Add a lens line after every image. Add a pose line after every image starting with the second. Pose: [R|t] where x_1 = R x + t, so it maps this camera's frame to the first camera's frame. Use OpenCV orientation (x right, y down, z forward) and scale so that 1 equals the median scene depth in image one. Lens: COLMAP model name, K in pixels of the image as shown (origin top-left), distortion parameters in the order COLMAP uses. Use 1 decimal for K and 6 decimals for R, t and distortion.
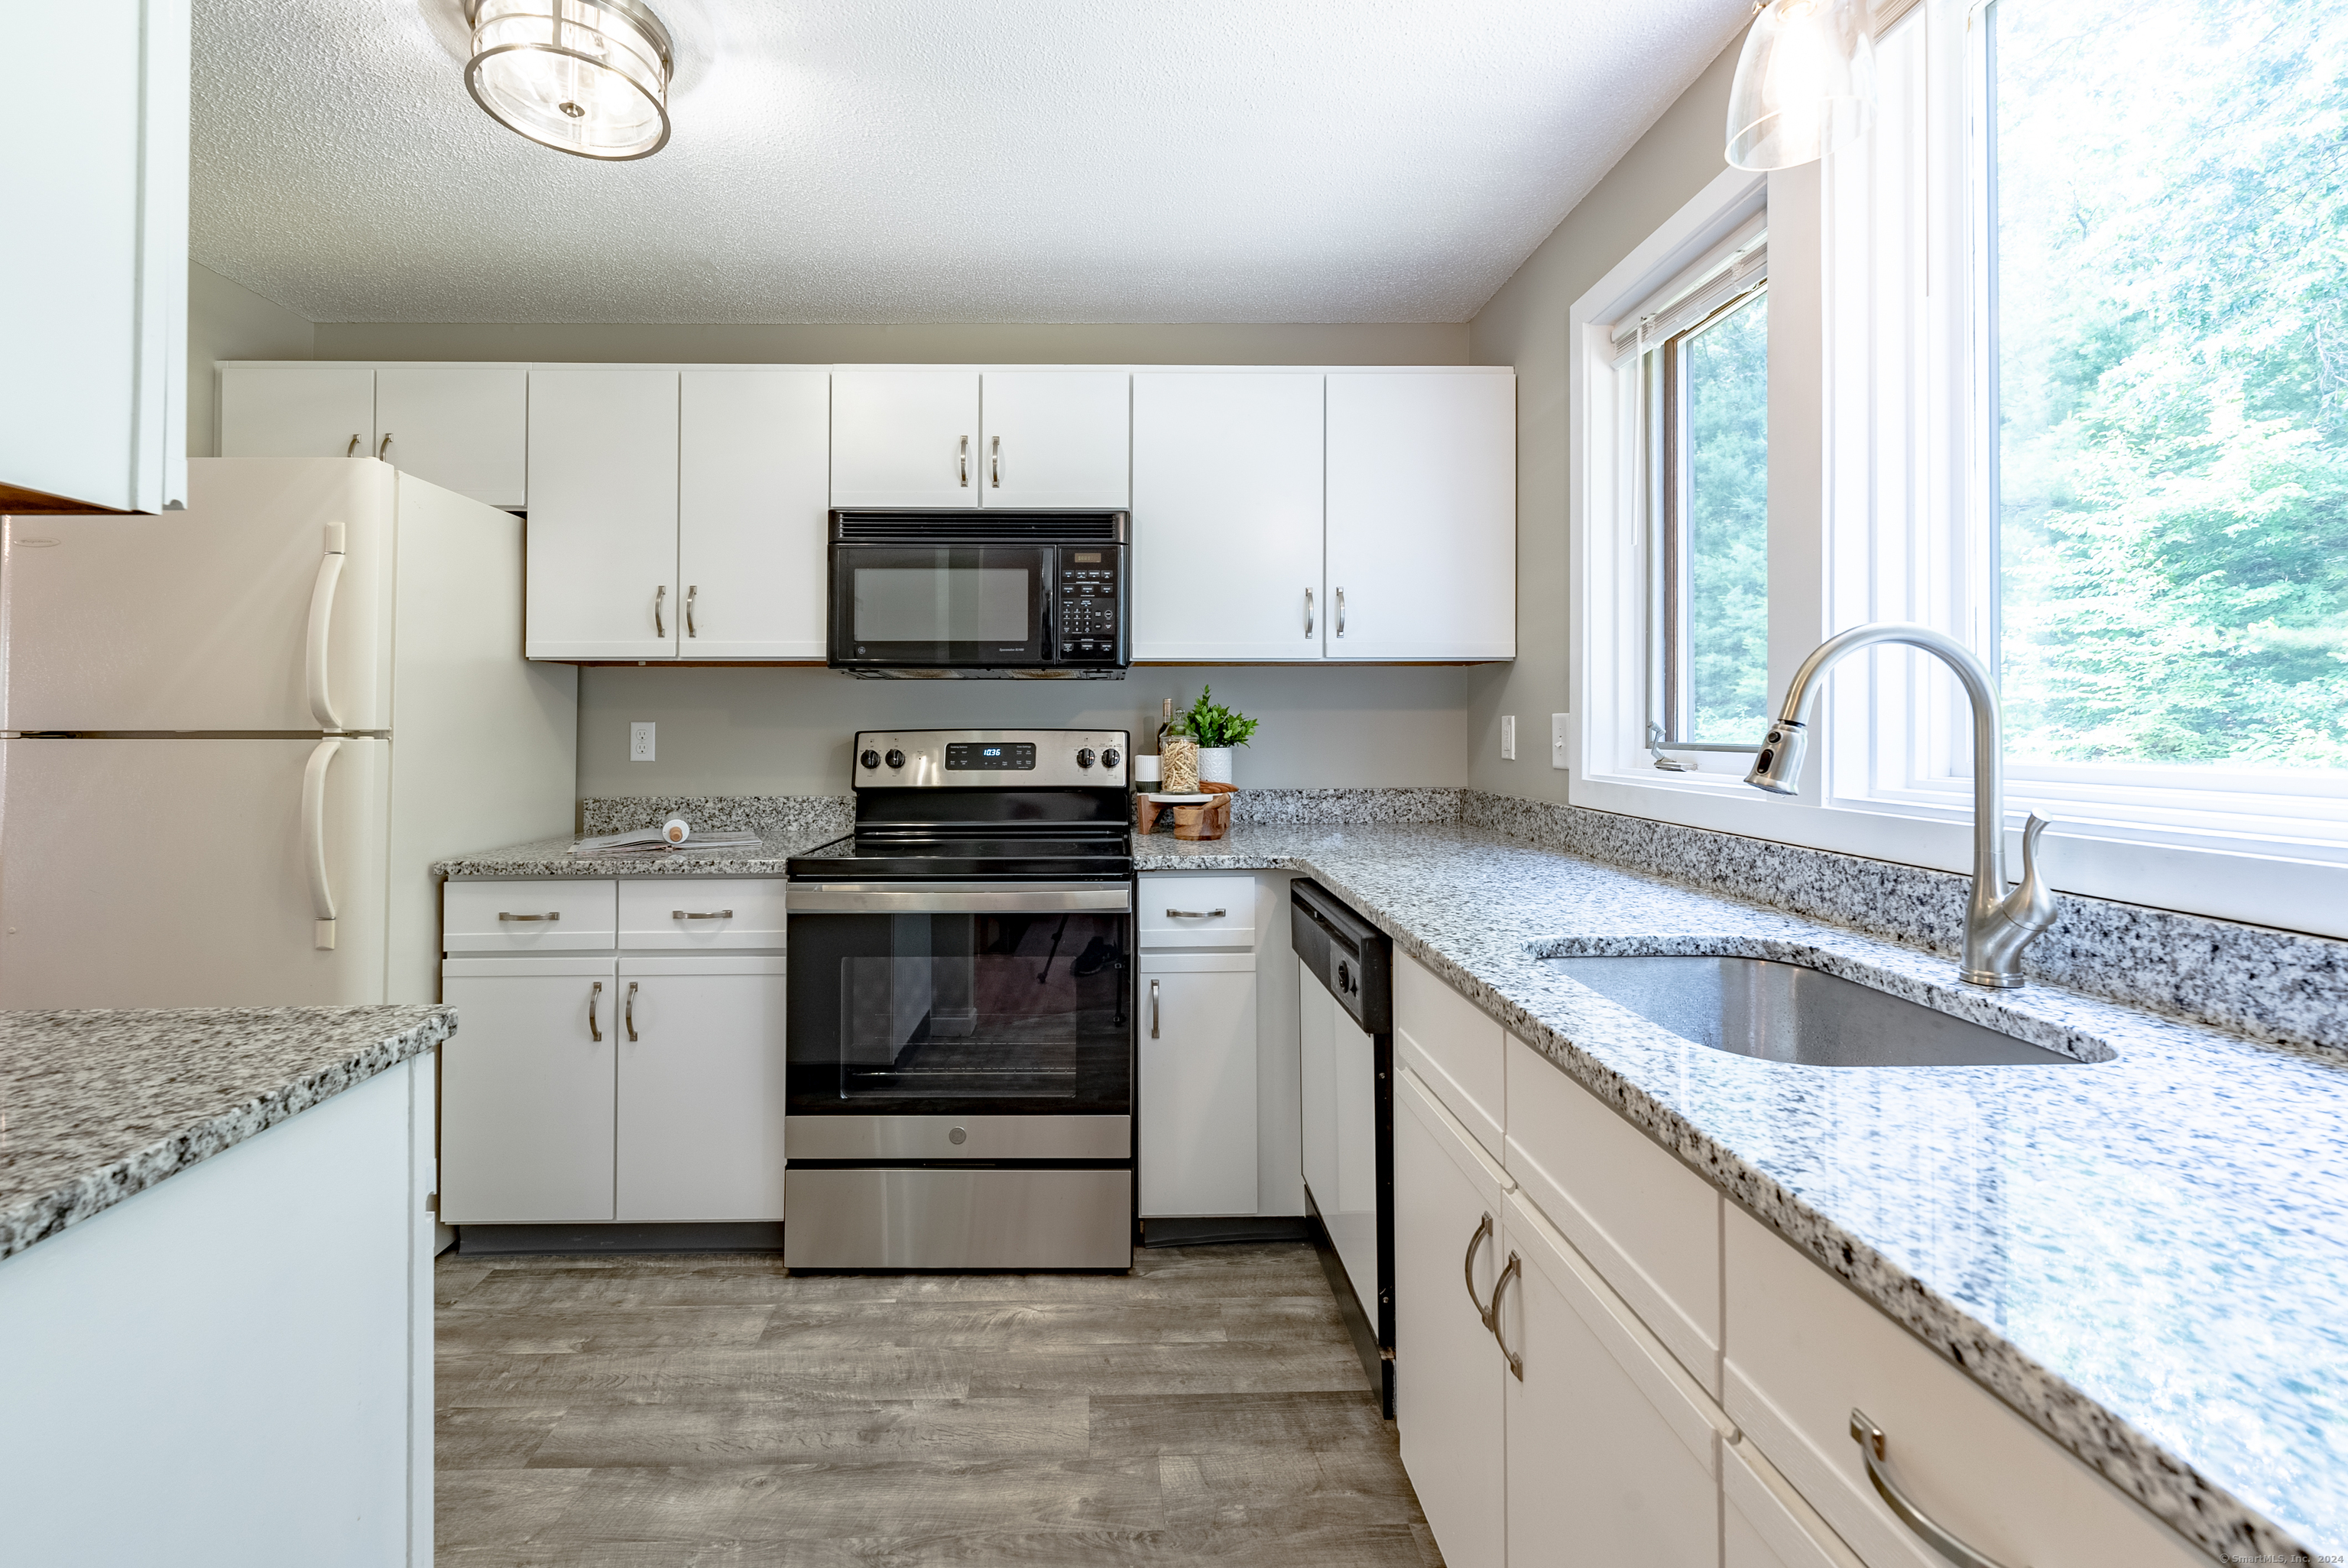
lens RADIAL K [[987.9, 0, 1104.5], [0, 987.9, 712.9], [0, 0, 1]] dist [-0.000341, -0.000771]
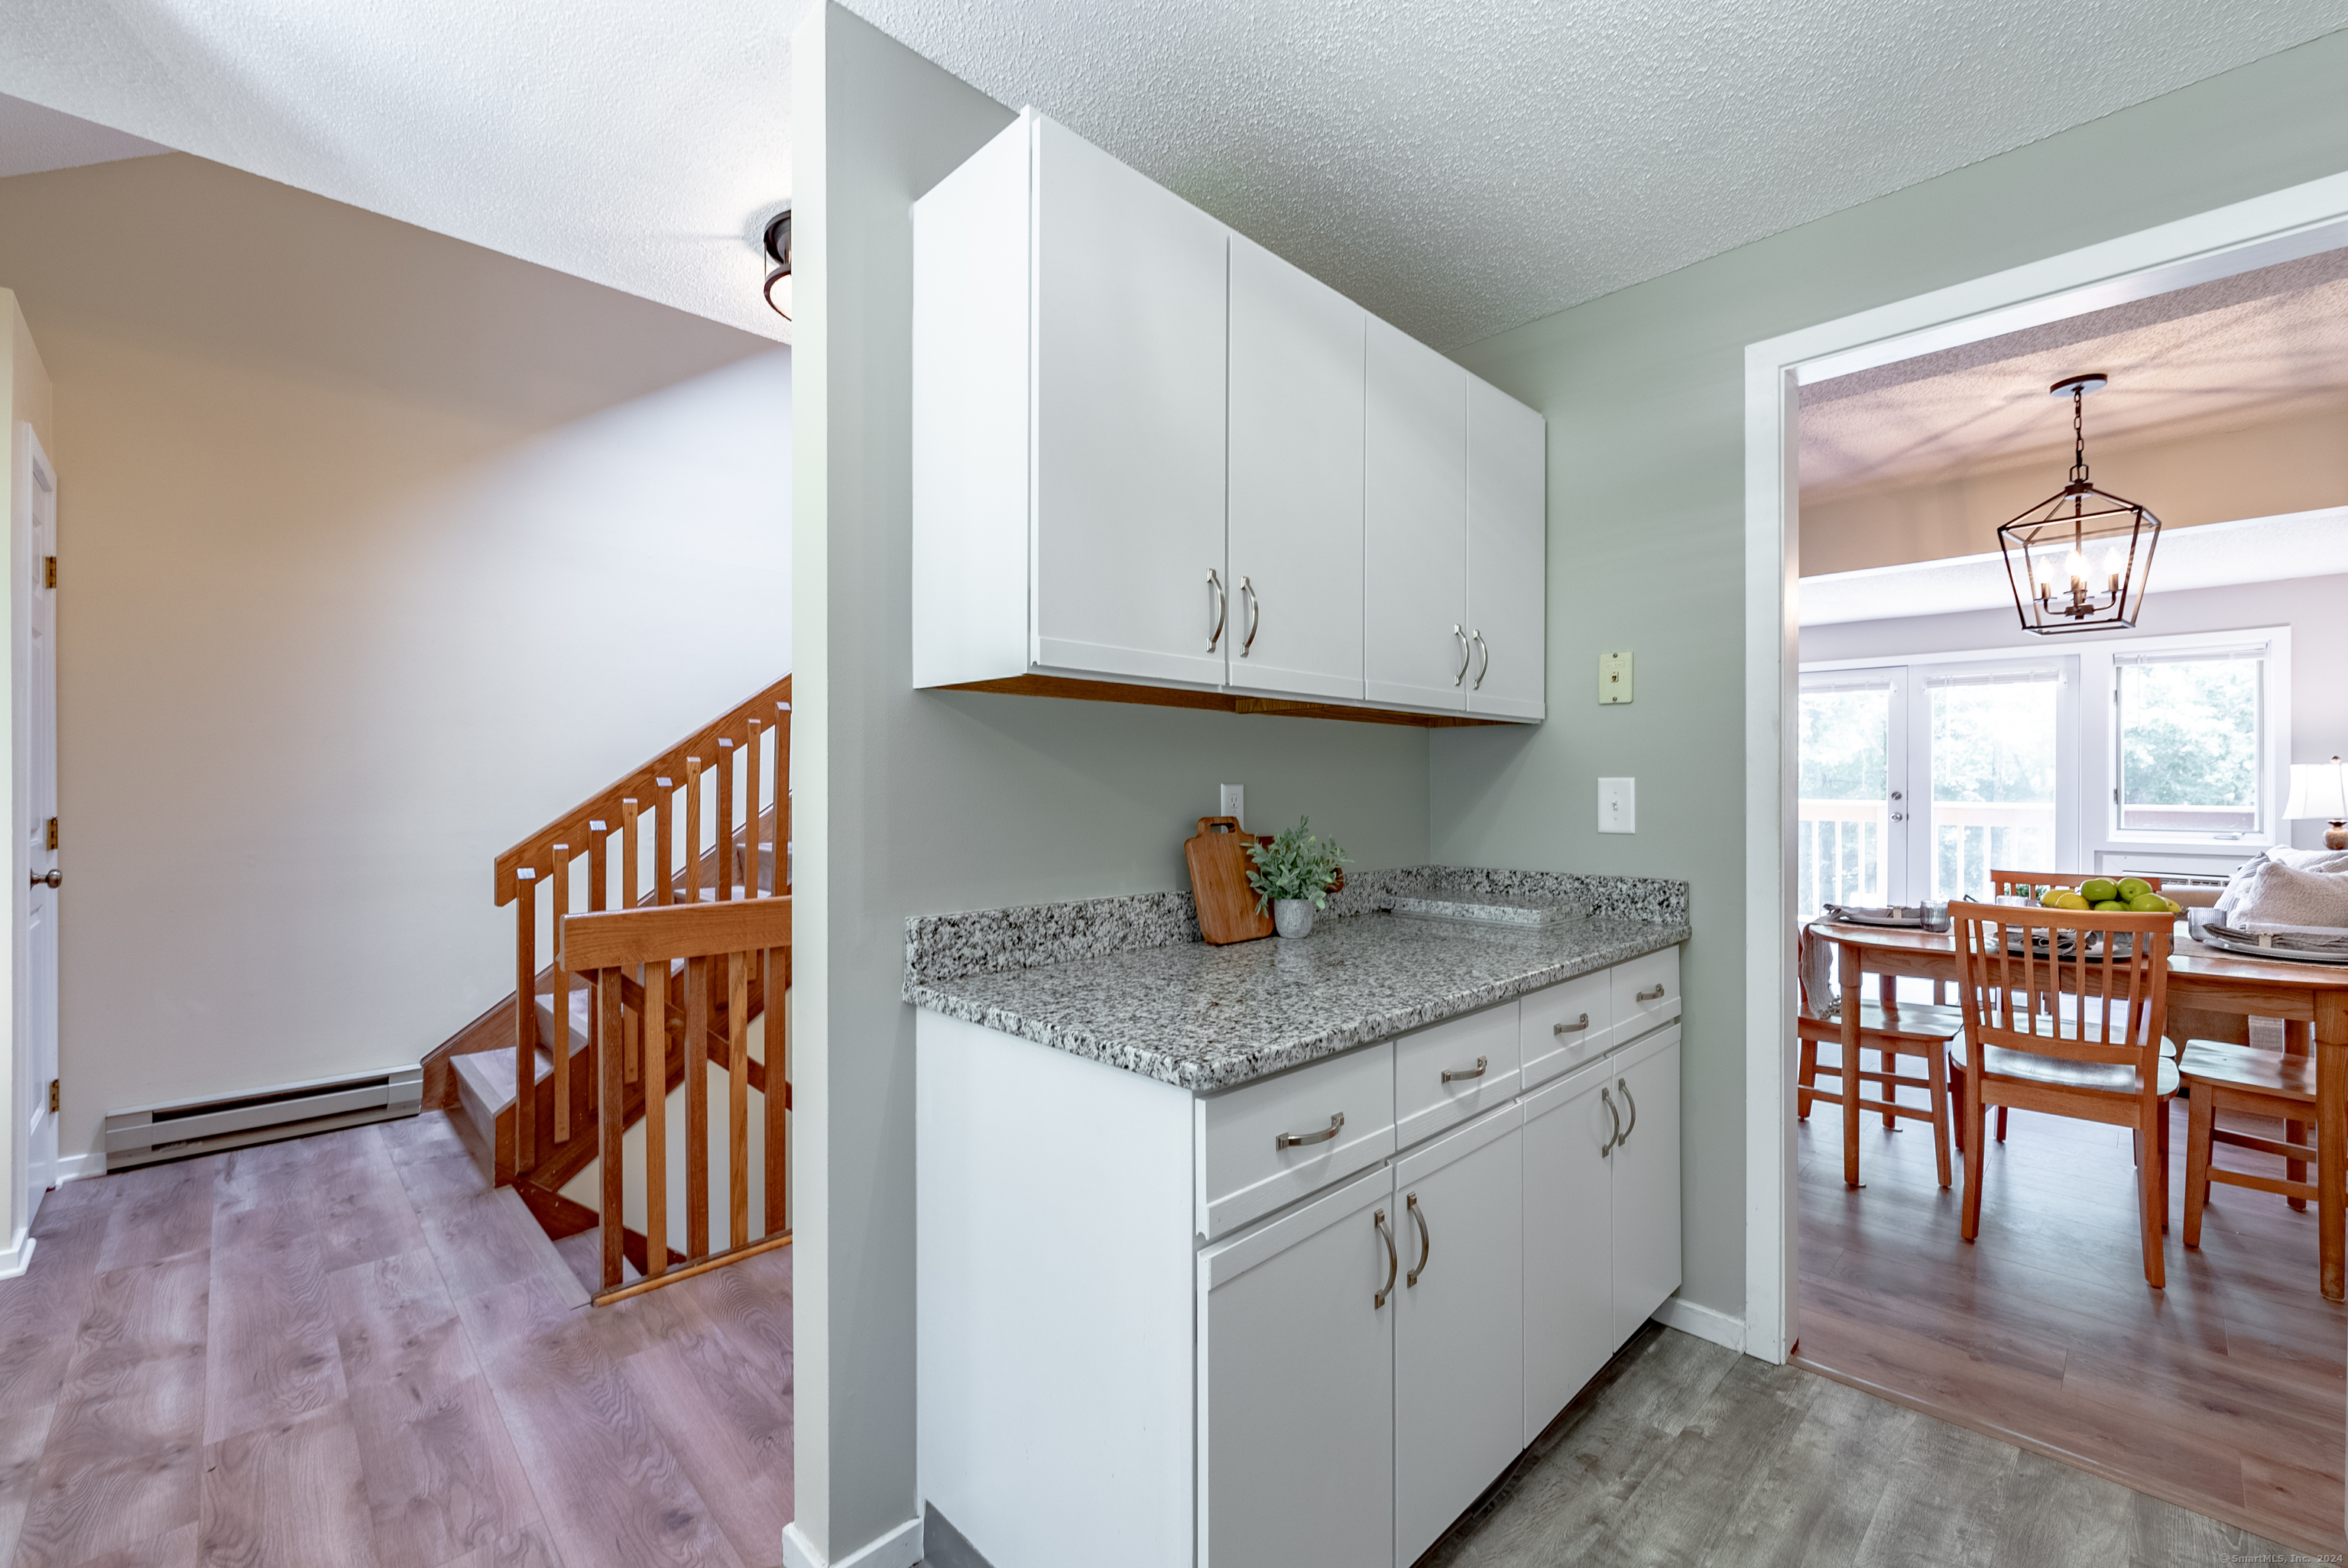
lens RADIAL K [[971.3, 0, 1179.5], [0, 971.3, 778.3], [0, 0, 1]] dist [-0.000903, -0.000537]
pose [[-0.721967, 0.000780, -0.691927, 0.028711], [0.011616, 0.999872, -0.010994, 0.004909], [0.691830, -0.015975, -0.721884, 0.866354]]
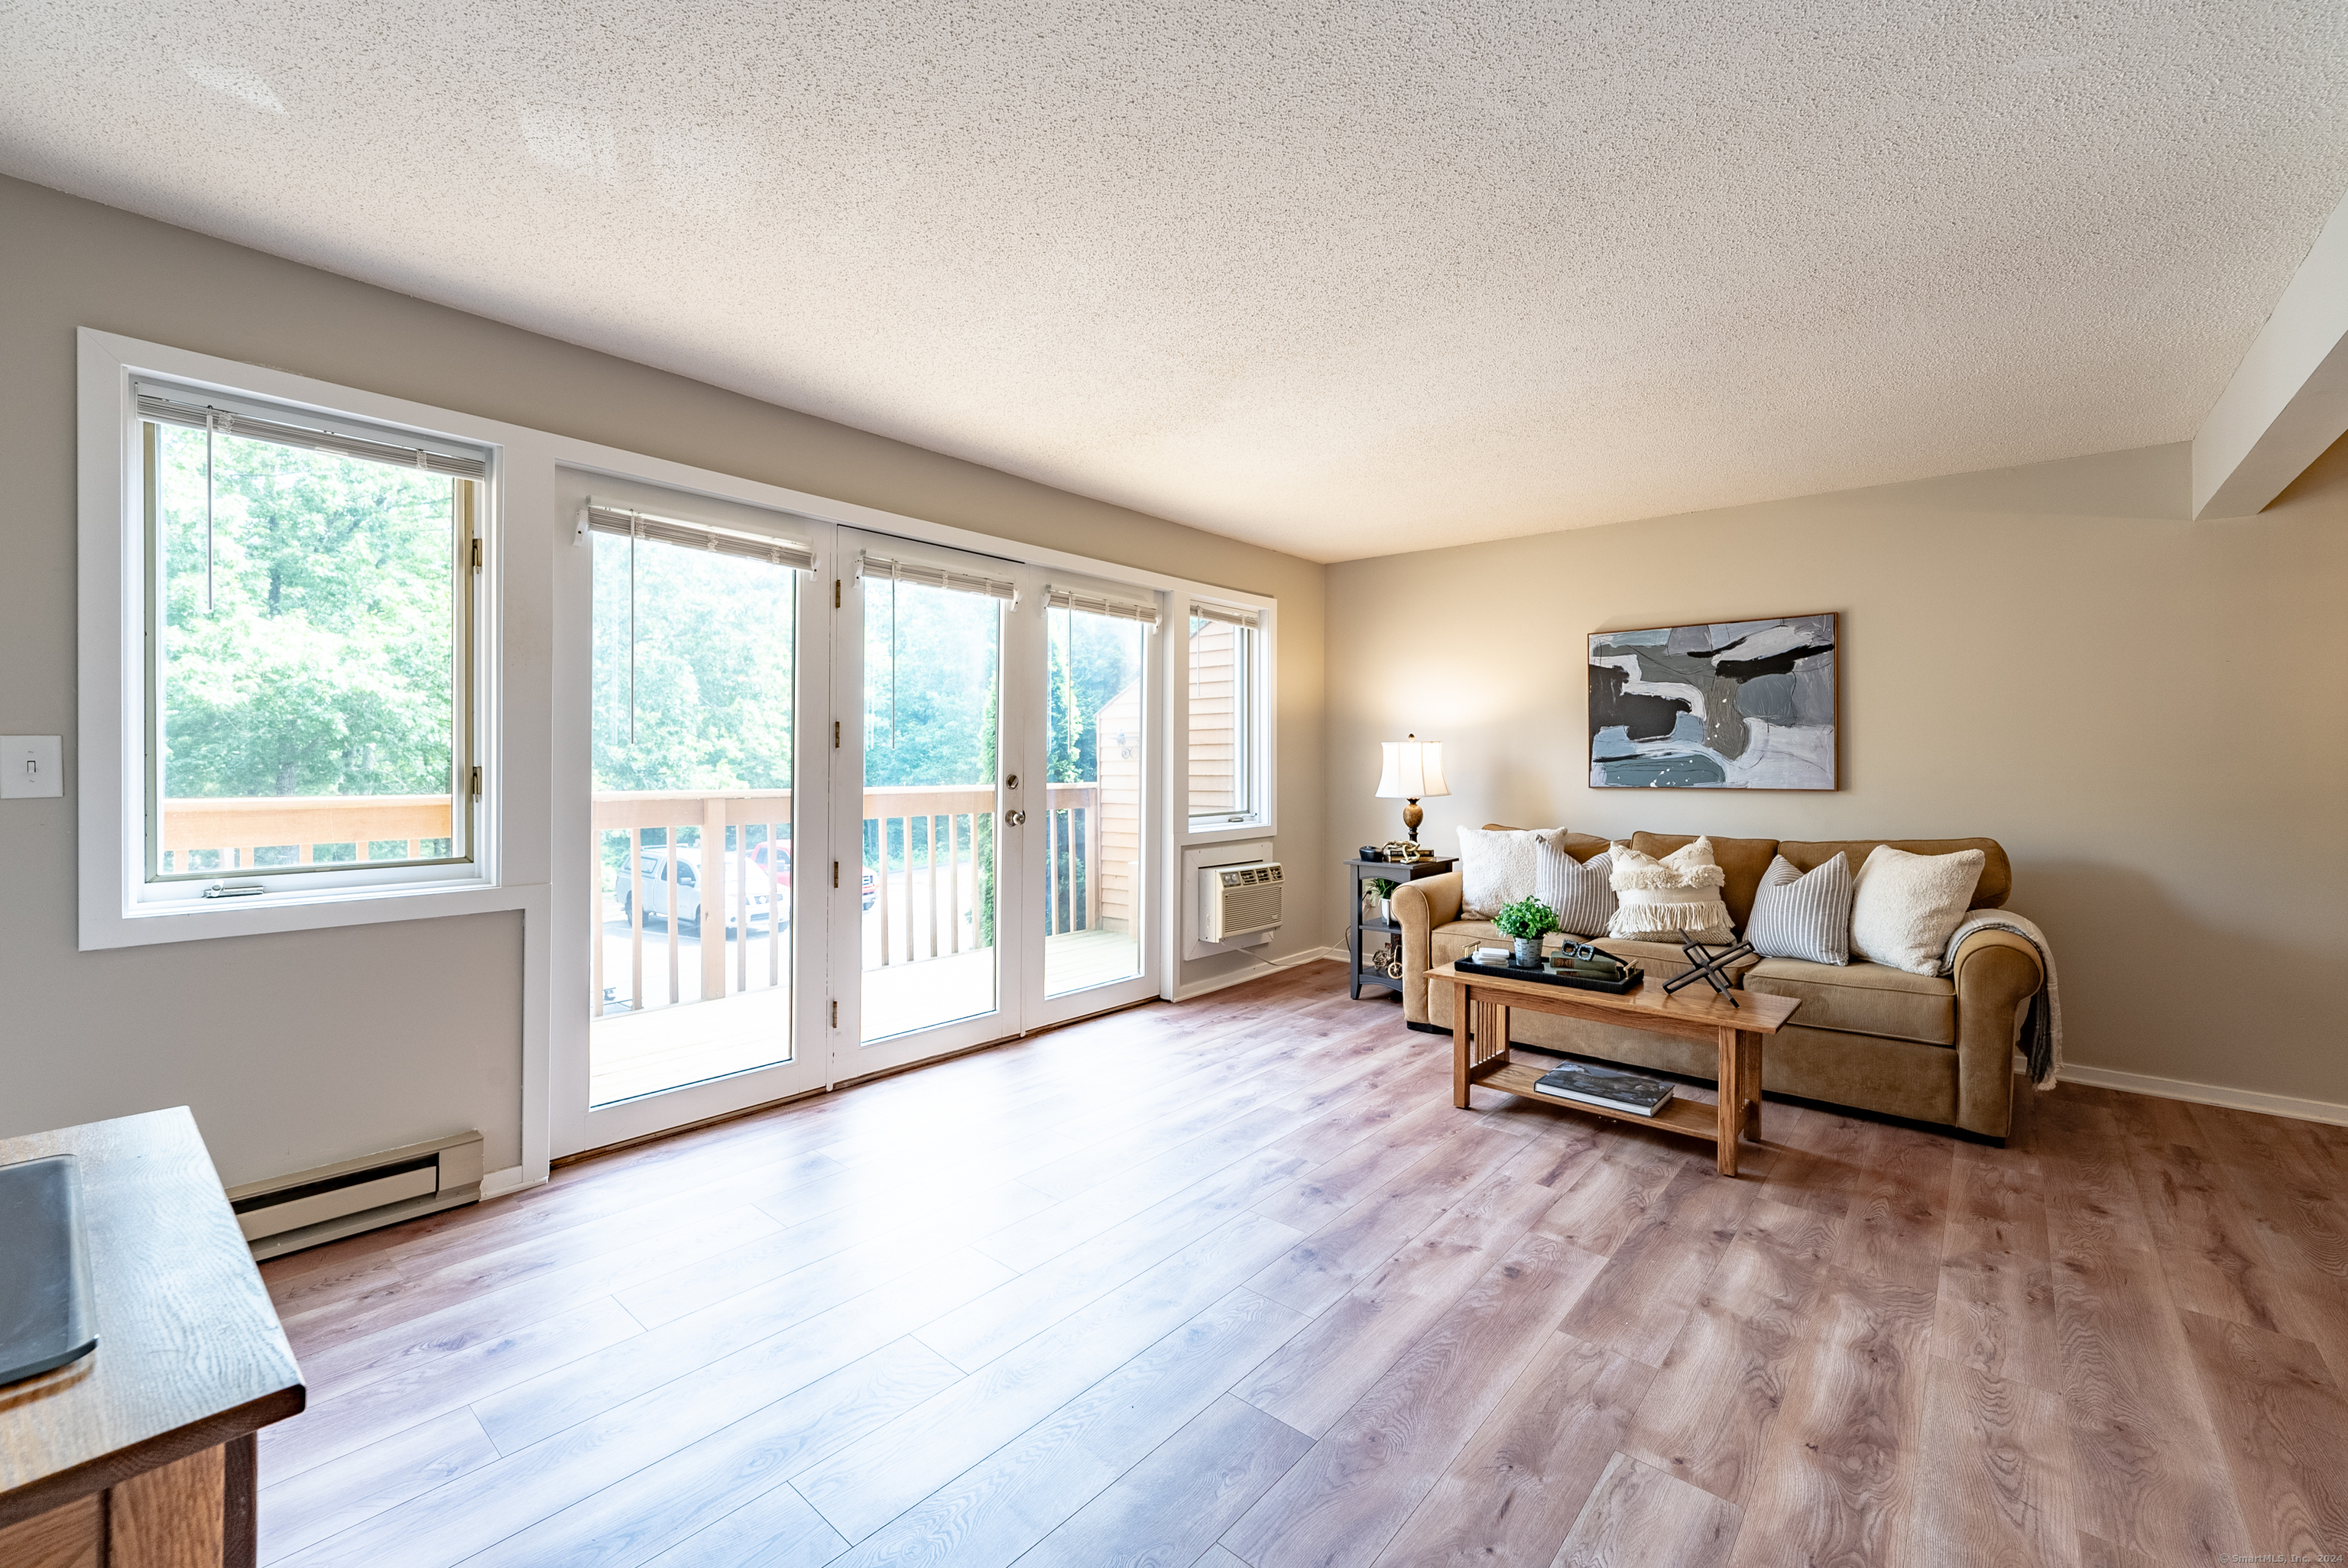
lens RADIAL K [[962.1, 0, 1178.7], [0, 962.1, 772.4], [0, 0, 1]] dist [-0.000260, -0.000574]
pose [[0.750500, 0.016054, -0.660676, -2.497085], [0.003143, 0.999607, 0.027861, -0.015474], [0.660863, -0.022986, 0.750154, -1.042927]]
